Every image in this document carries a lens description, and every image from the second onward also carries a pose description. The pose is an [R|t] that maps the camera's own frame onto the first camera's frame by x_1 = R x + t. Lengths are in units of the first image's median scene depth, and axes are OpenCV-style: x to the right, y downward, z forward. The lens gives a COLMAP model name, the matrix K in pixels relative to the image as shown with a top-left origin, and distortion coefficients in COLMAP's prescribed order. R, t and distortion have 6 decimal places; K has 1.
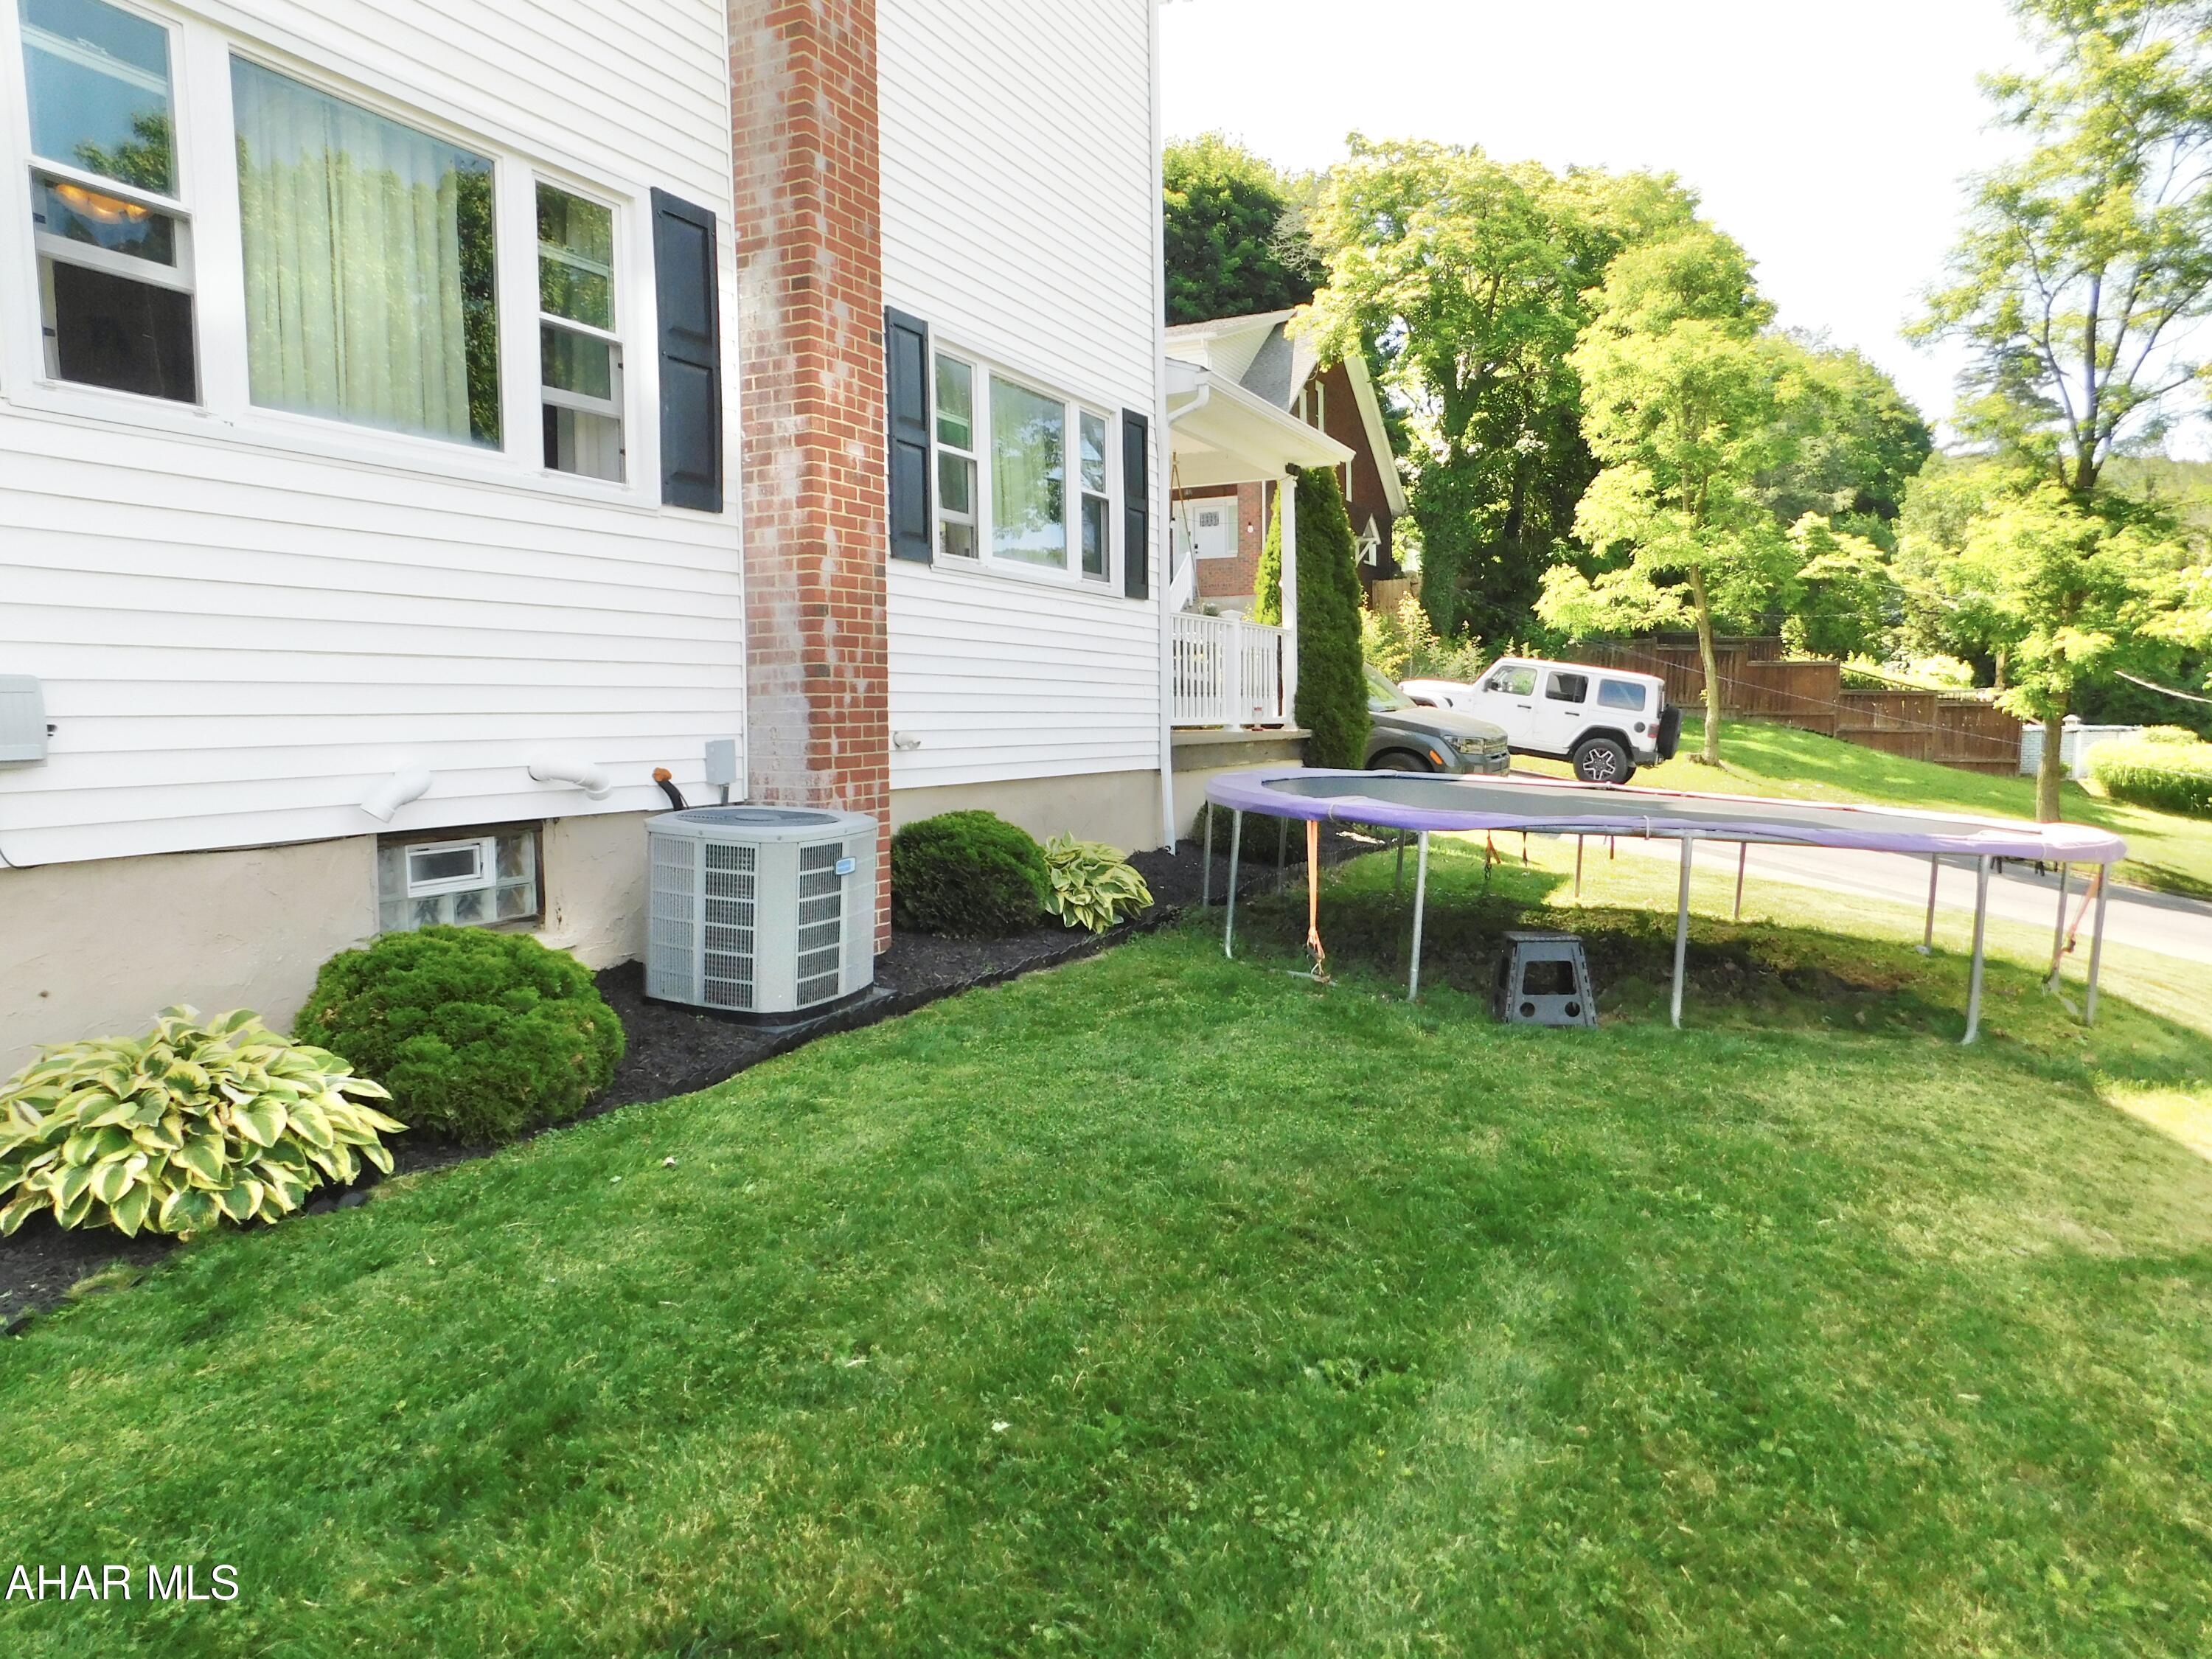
lens RADIAL K [[1452.0, 0, 1110.0], [0, 1452.0, 833.1], [0, 0, 1]] dist [-0.074466, 0.065509]
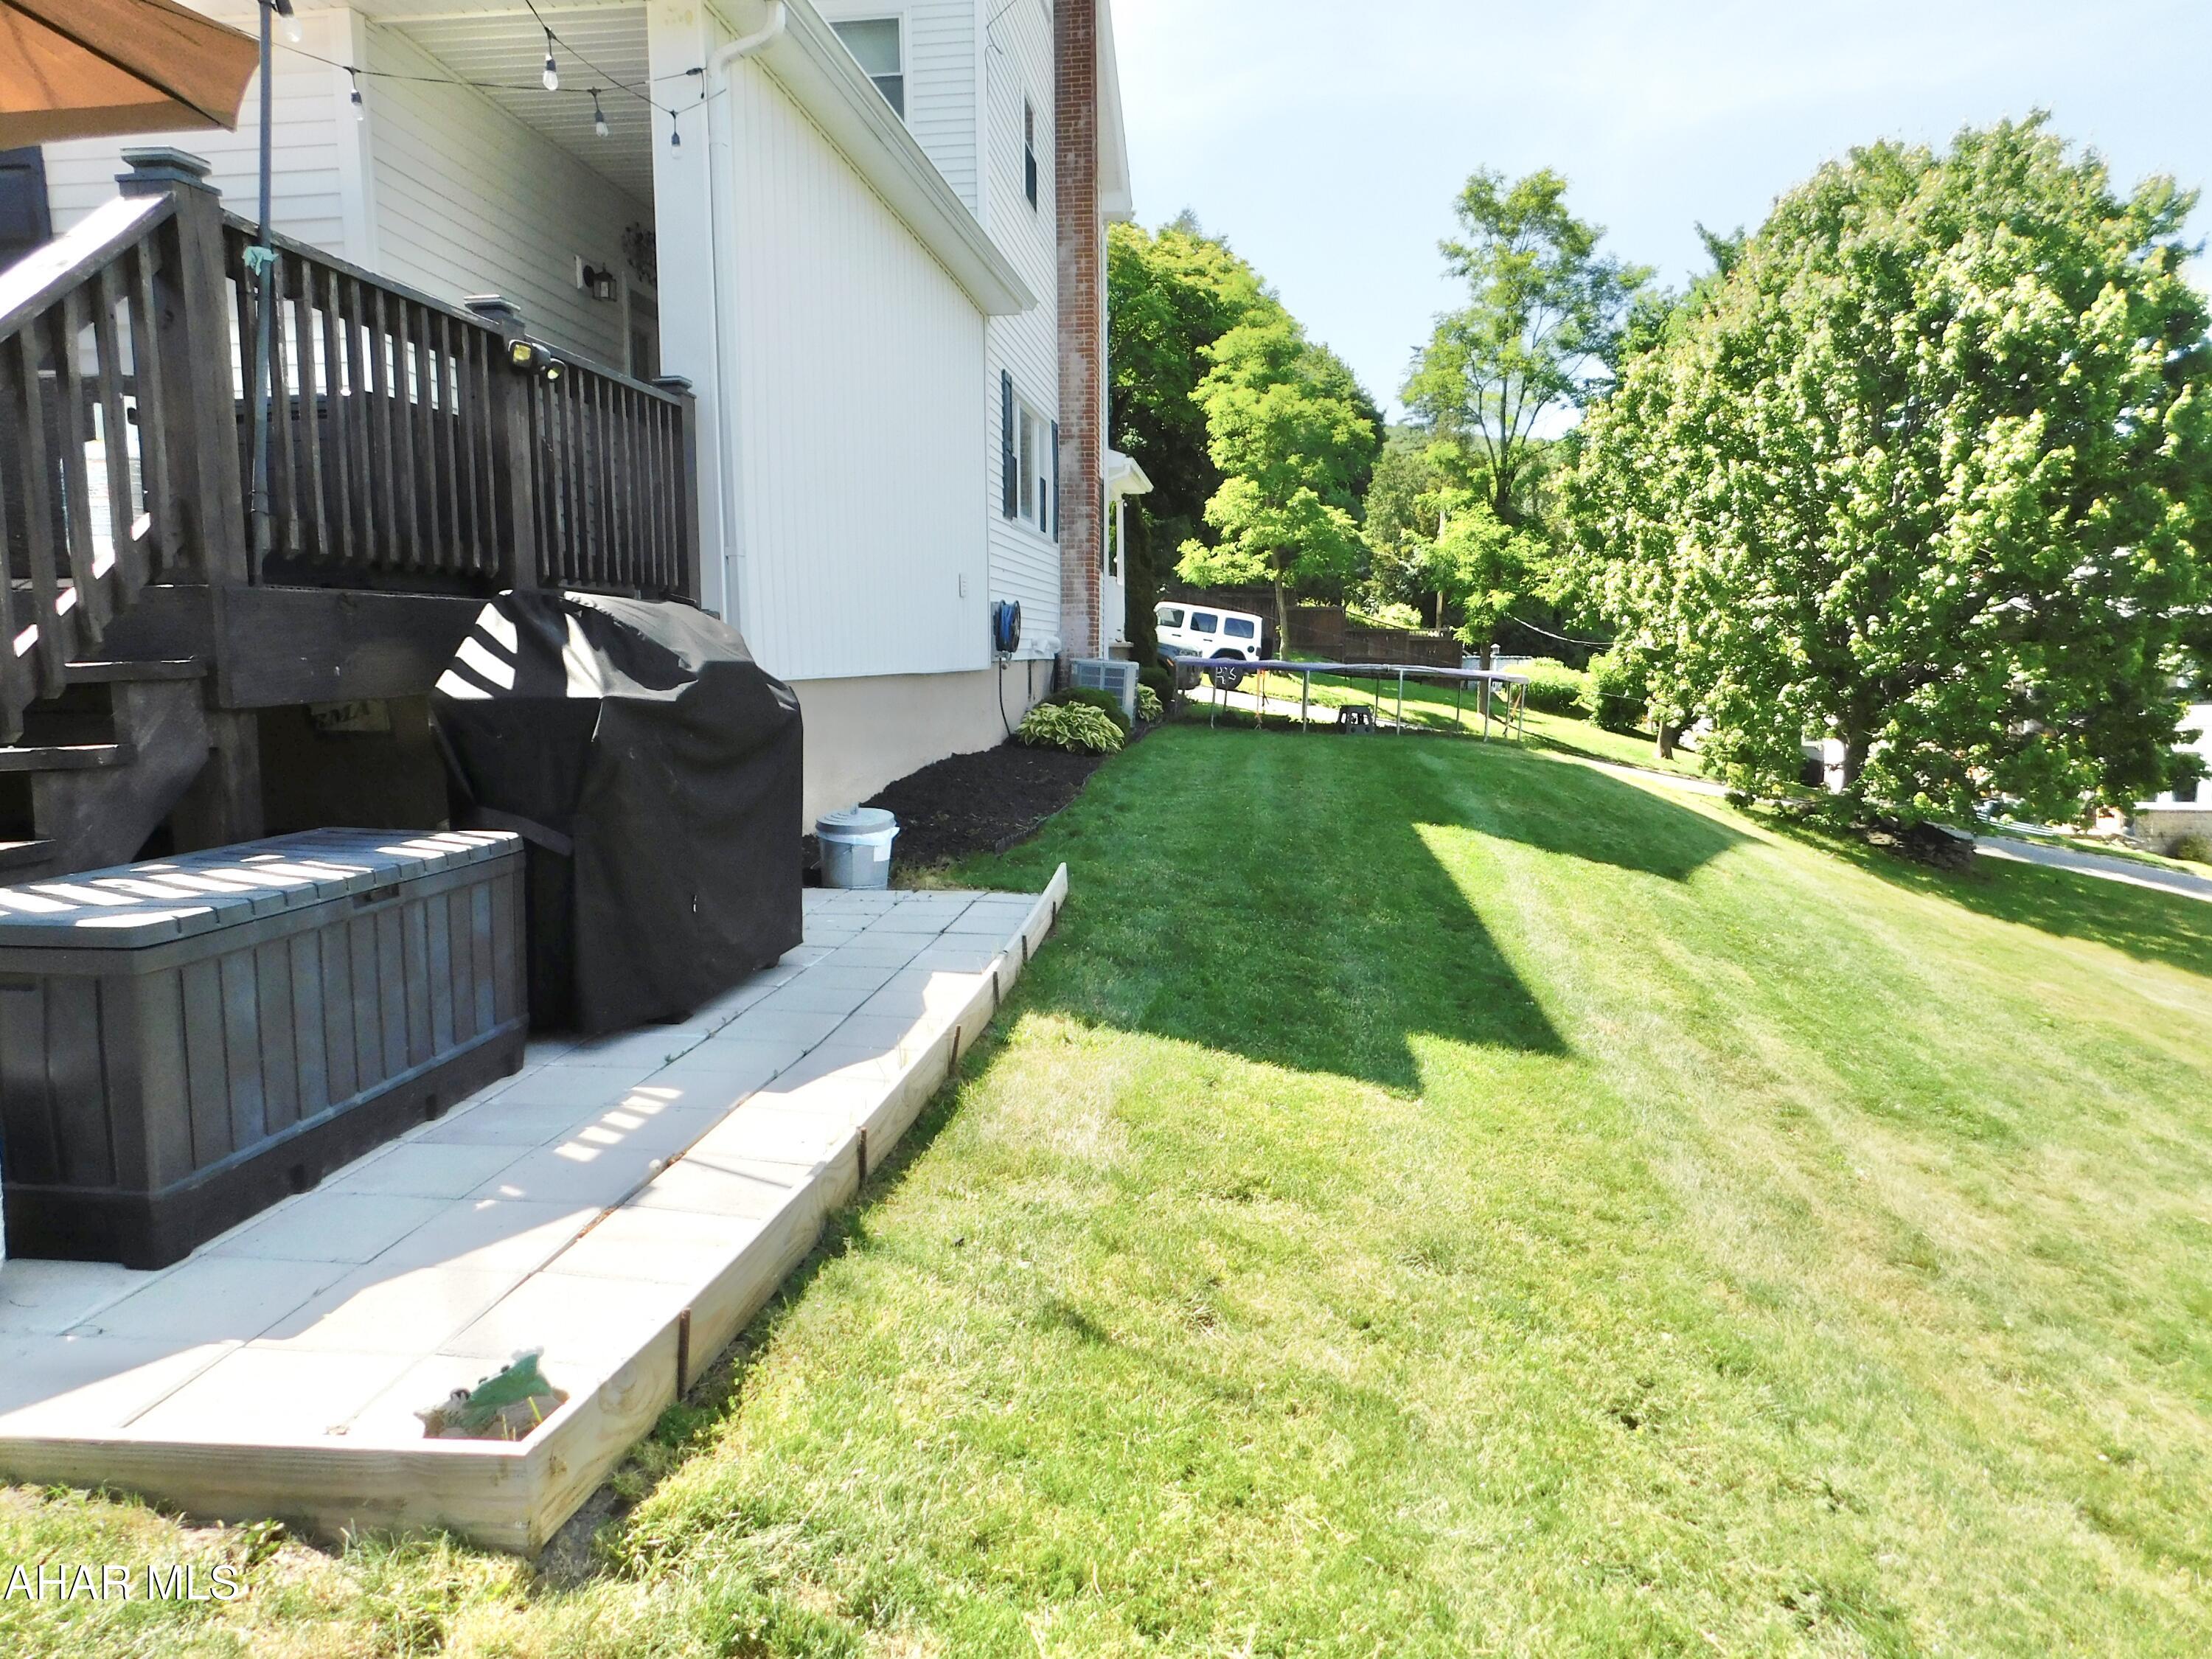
lens RADIAL K [[1452.0, 0, 1110.0], [0, 1452.0, 833.1], [0, 0, 1]] dist [-0.074466, 0.065509]
pose [[0.941241, -0.036161, 0.335795, -0.296697], [0.022221, 0.998728, 0.045266, 0.048582], [-0.337004, -0.035144, 0.940847, -0.405313]]
